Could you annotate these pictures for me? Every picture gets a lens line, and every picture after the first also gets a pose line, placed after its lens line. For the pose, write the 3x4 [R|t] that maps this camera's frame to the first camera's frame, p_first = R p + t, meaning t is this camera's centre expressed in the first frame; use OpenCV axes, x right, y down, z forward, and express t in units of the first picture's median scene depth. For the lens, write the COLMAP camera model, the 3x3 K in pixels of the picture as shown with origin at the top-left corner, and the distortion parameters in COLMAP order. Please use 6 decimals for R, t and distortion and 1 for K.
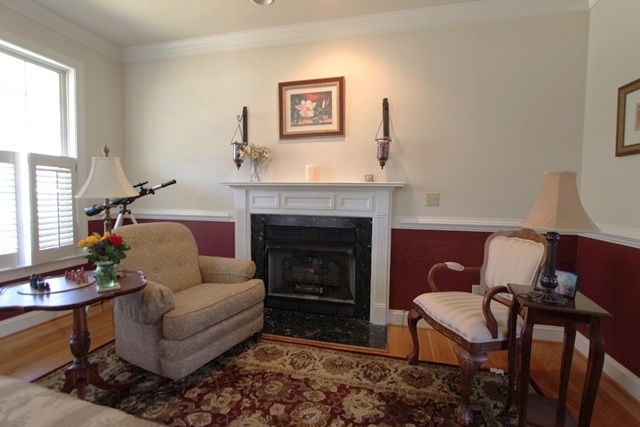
lens RADIAL K [[294.5, 0, 323.7], [0, 294.5, 210.5], [0, 0, 1]] dist [-0.017321, 0.000933]
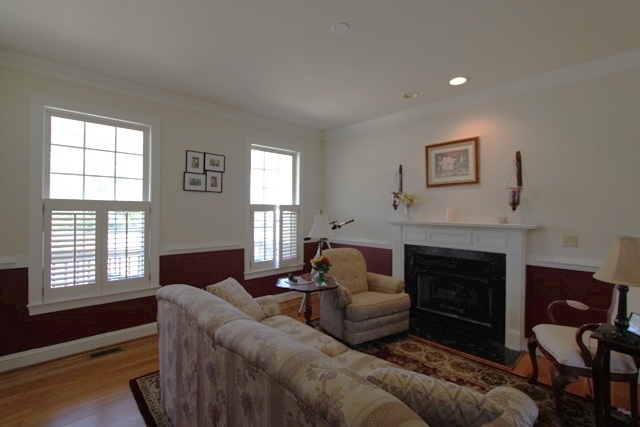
lens RADIAL K [[294.5, 0, 323.7], [0, 294.5, 210.5], [0, 0, 1]] dist [-0.017321, 0.000933]
pose [[0.845064, -0.008382, -0.534600, 0.178209], [-0.023183, 0.998362, -0.052300, -0.070697], [0.534163, 0.056590, 0.843485, -0.371832]]
